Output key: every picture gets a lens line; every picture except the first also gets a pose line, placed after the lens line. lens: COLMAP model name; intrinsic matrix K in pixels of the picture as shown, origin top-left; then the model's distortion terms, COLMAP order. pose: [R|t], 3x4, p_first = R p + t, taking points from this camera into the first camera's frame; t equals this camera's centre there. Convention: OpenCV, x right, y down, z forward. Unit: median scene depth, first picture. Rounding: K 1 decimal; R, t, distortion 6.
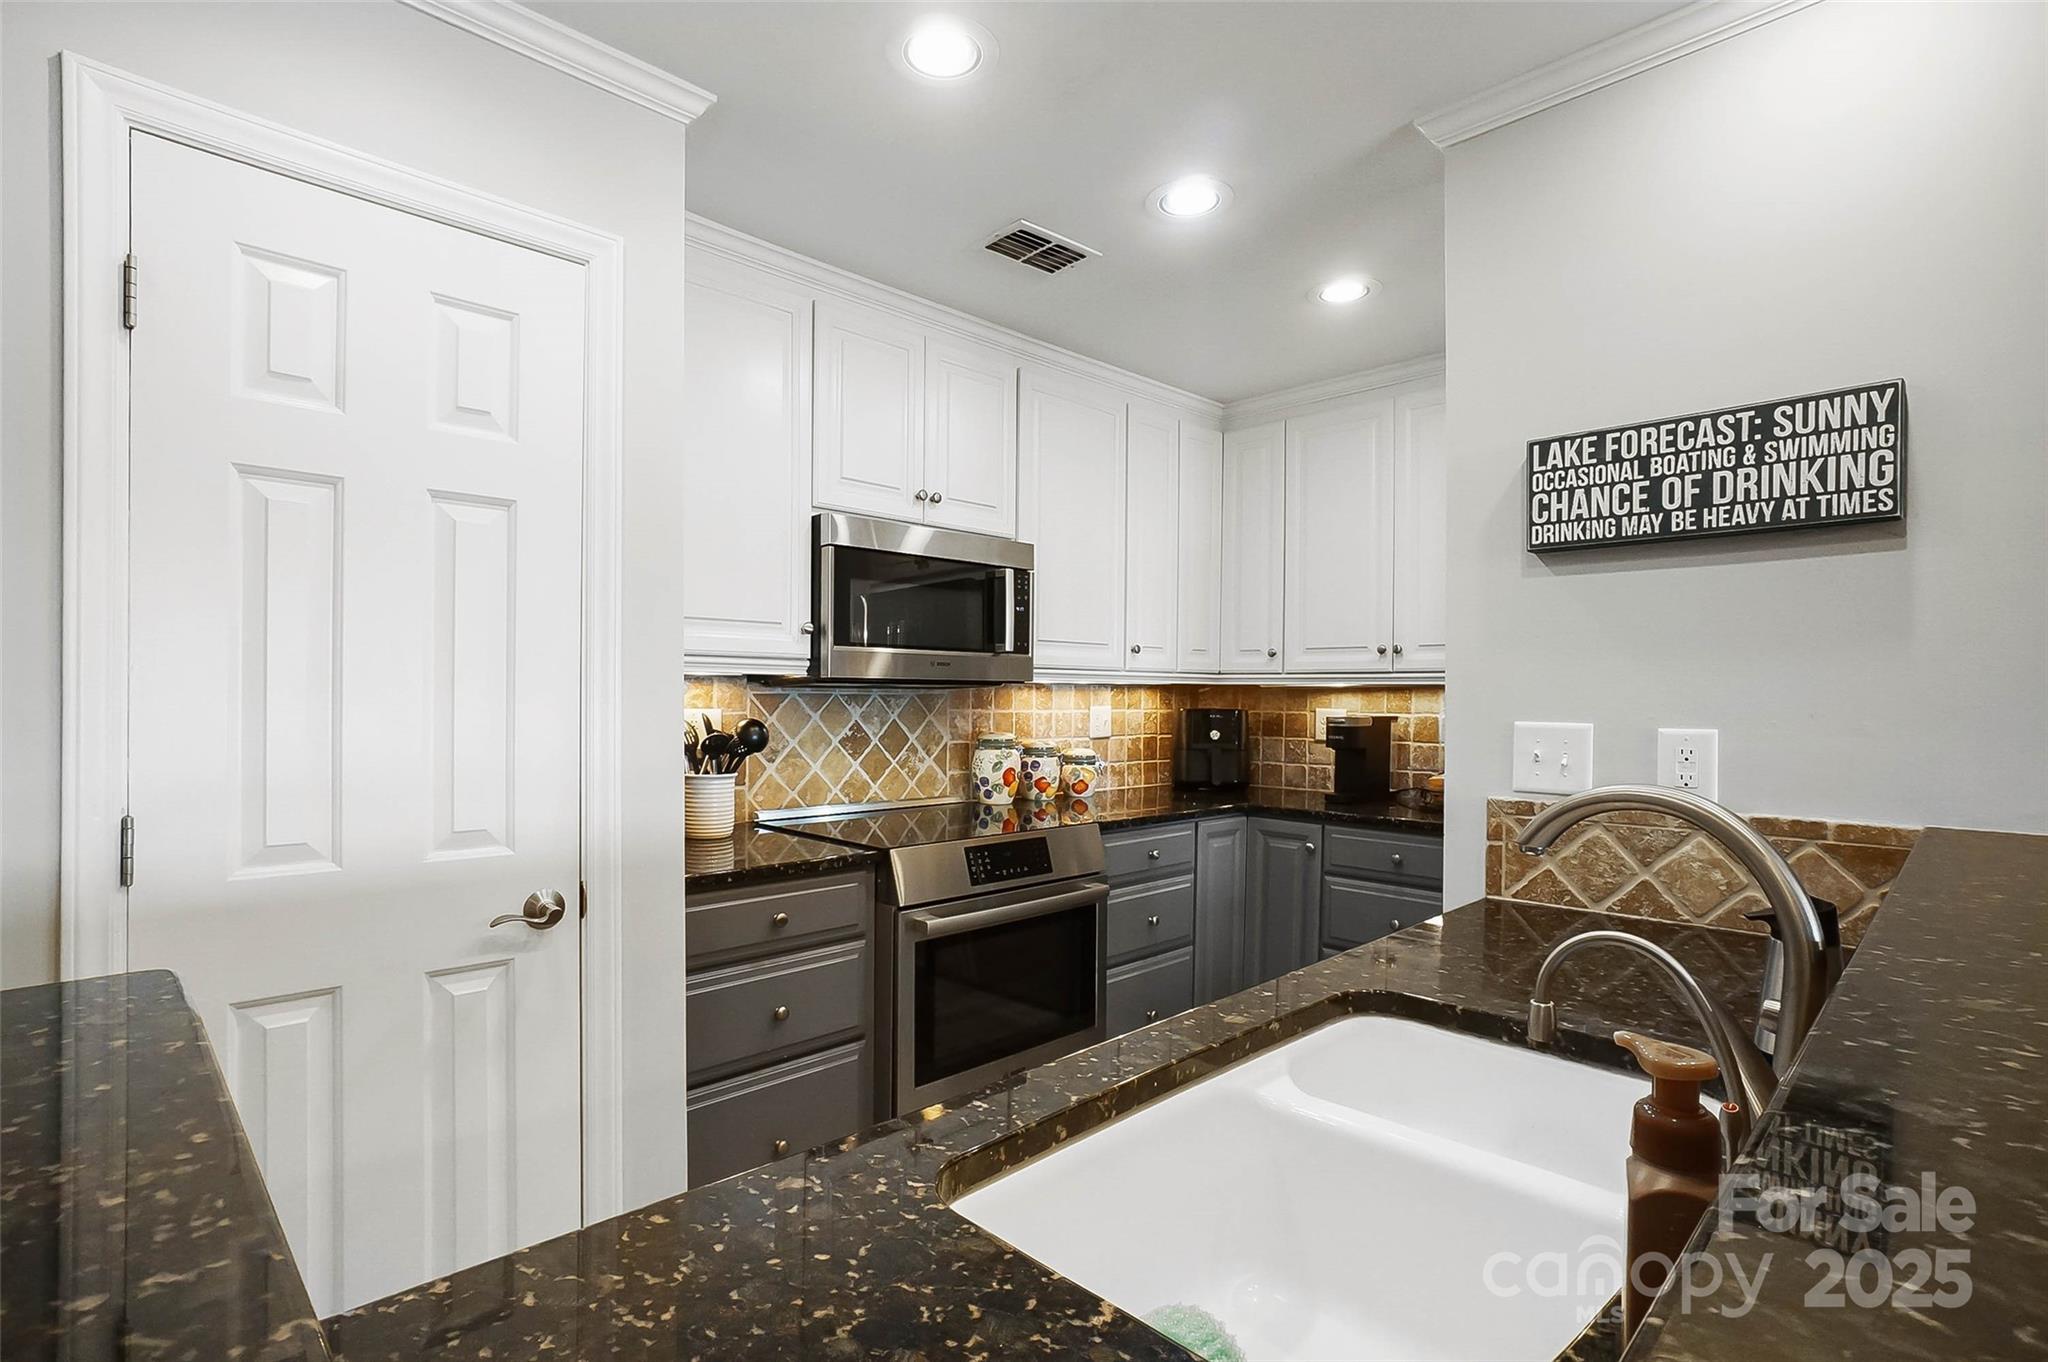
lens RADIAL K [[982.2, 0, 1021.6], [0, 982.2, 660.5], [0, 0, 1]] dist [-0.001186, 0.000178]
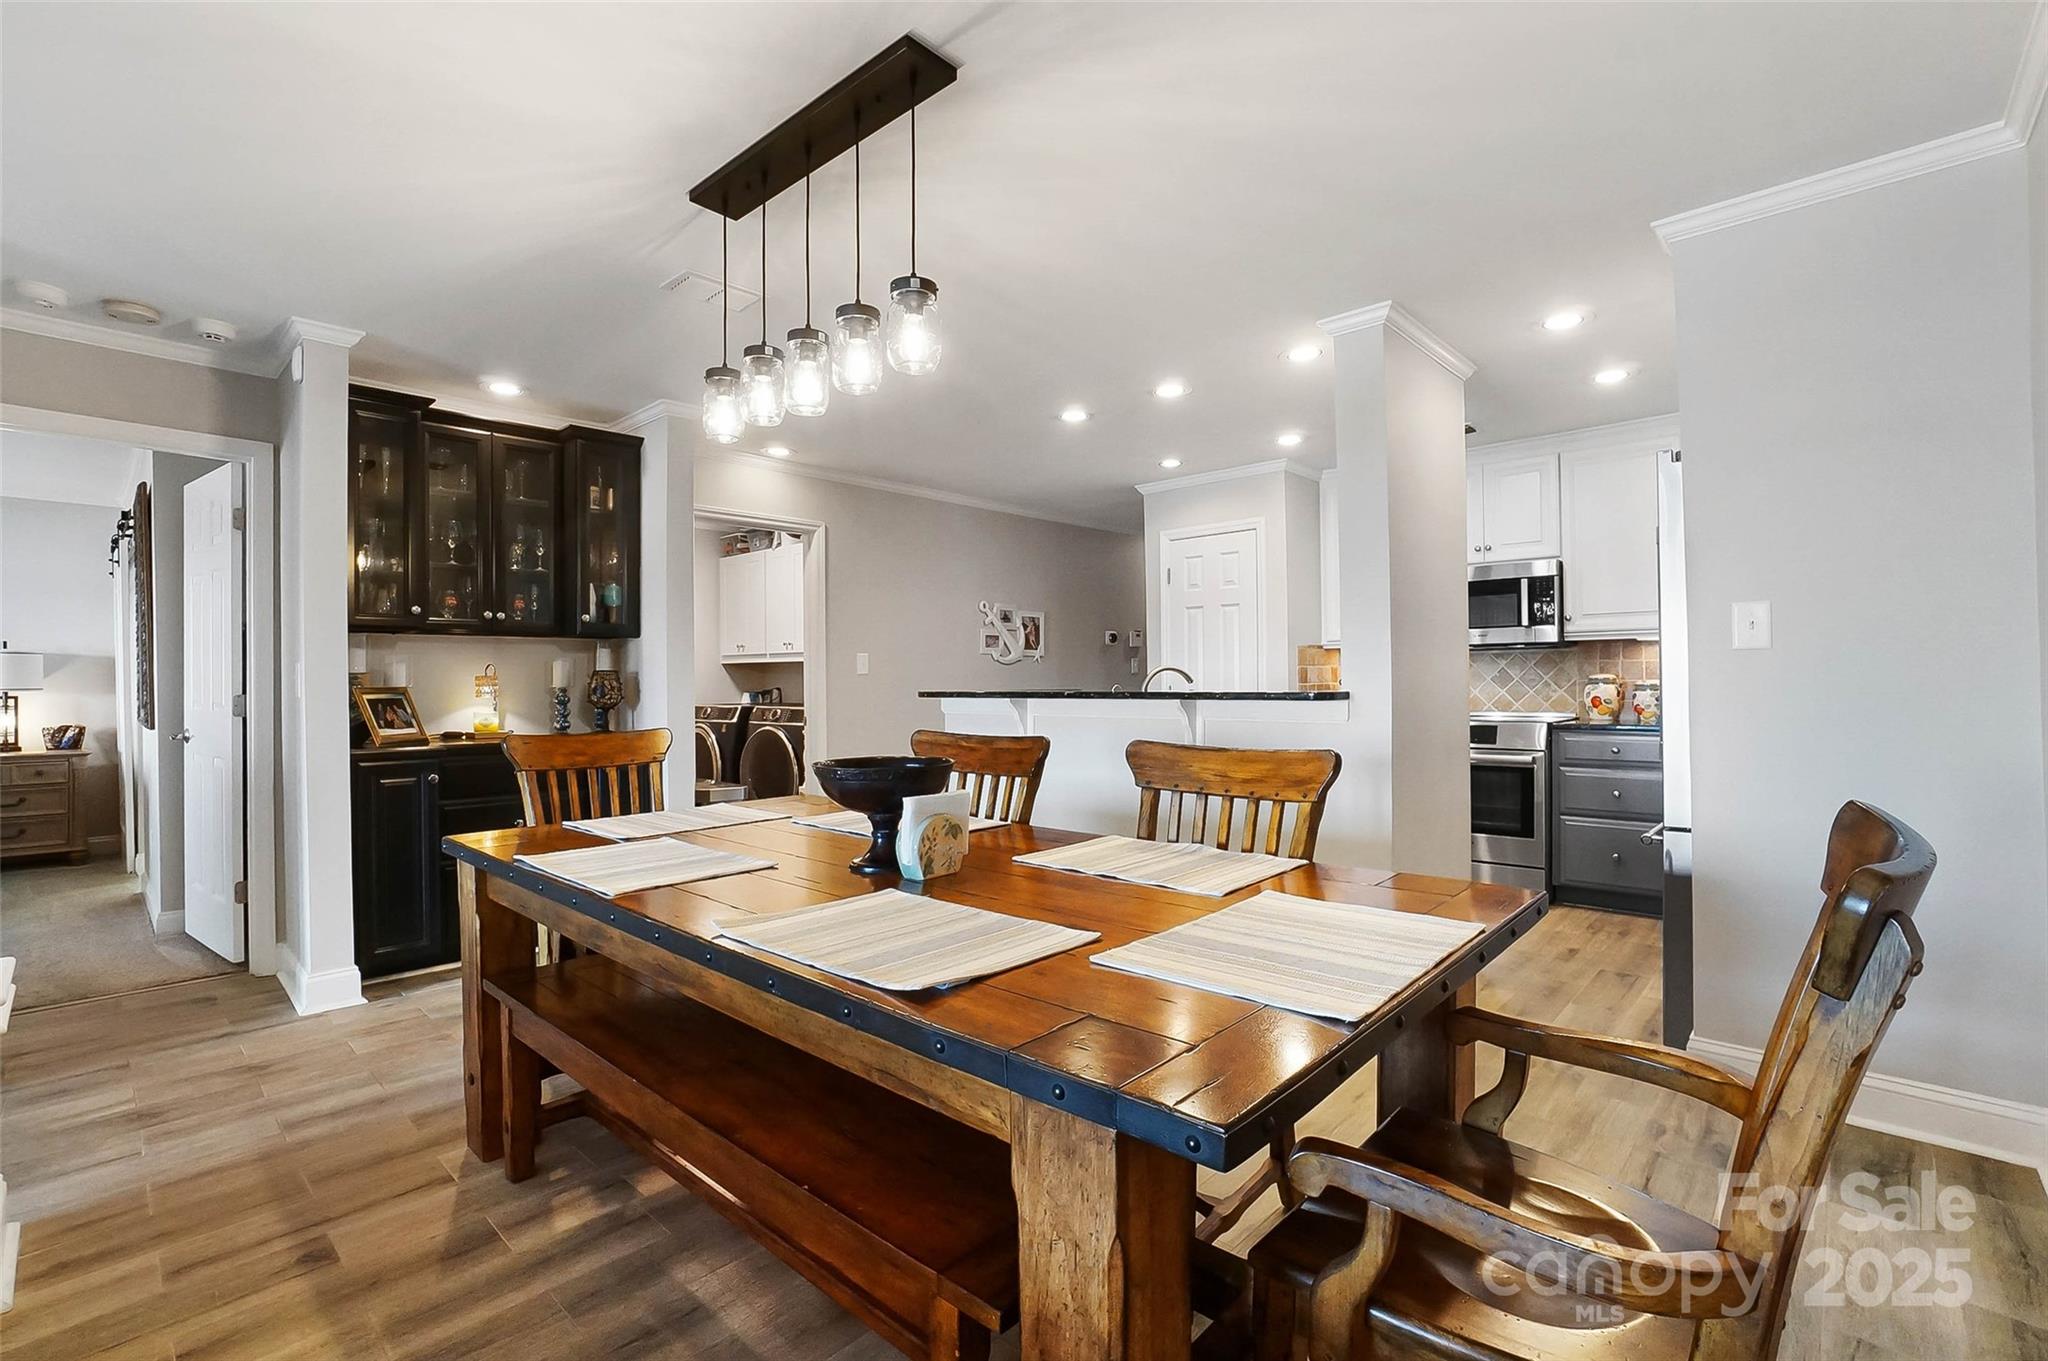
lens RADIAL K [[903.2, 0, 1024.0], [0, 903.2, 680.5], [0, 0, 1]] dist [0.002467, 0.000532]
pose [[0.050845, -0.003754, -0.998700, 2.574545], [0.042205, 0.999108, -0.001607, 0.087774], [0.997814, -0.042069, 0.050958, 0.027655]]
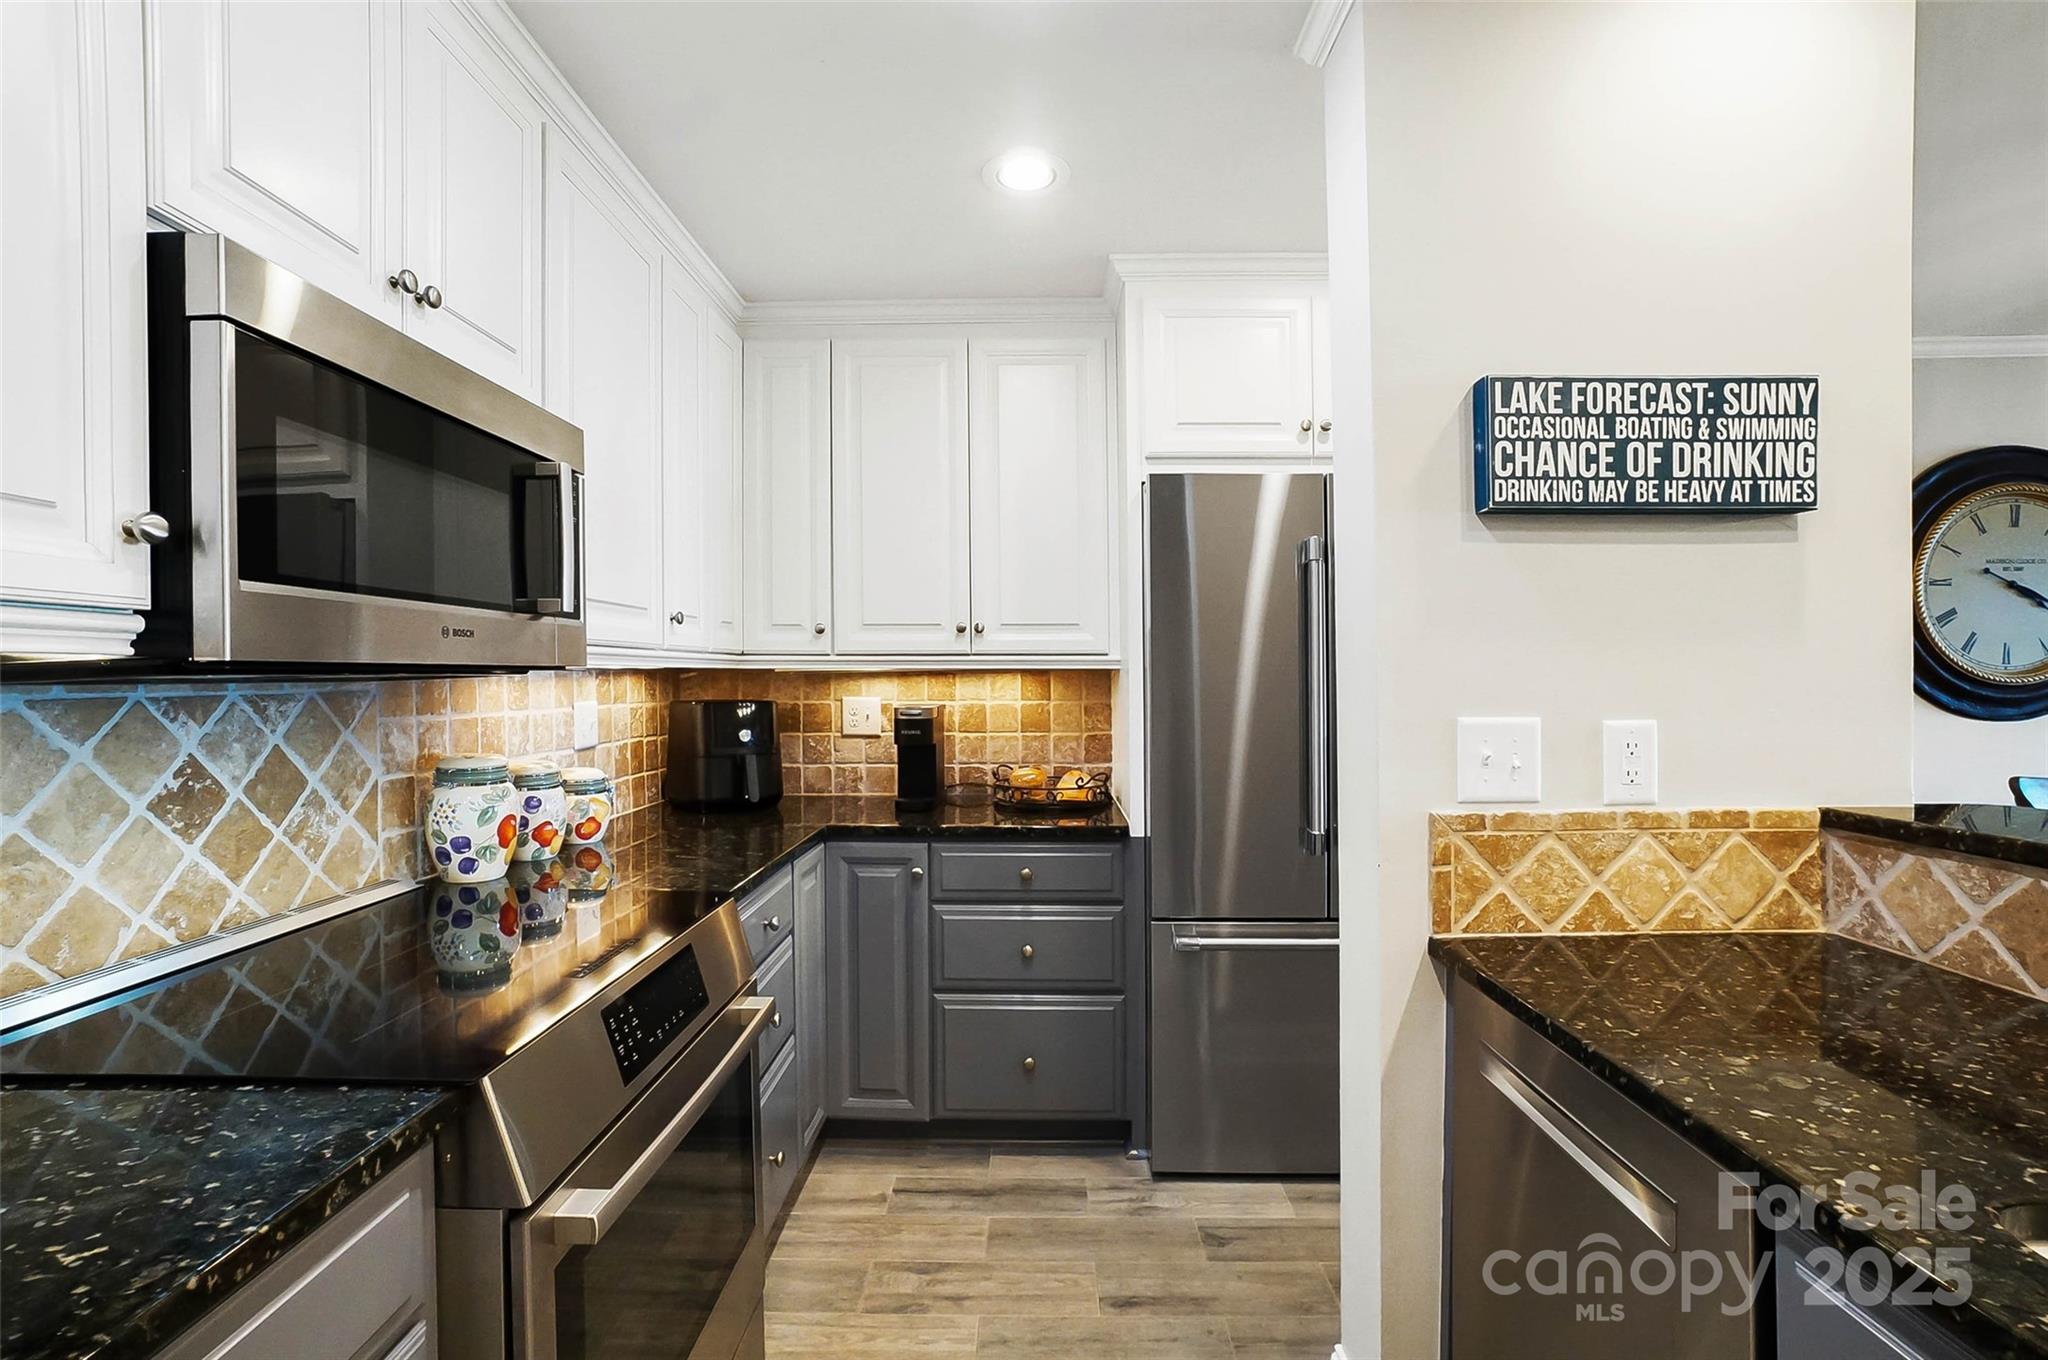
lens RADIAL K [[922.7, 0, 1013.0], [0, 922.7, 667.5], [0, 0, 1]] dist [-0.060028, 0.028317]
pose [[0.722628, -0.003140, 0.691230, -0.311297], [-0.016125, 0.999641, 0.021398, 0.011175], [-0.691049, -0.026609, 0.722318, 0.768053]]
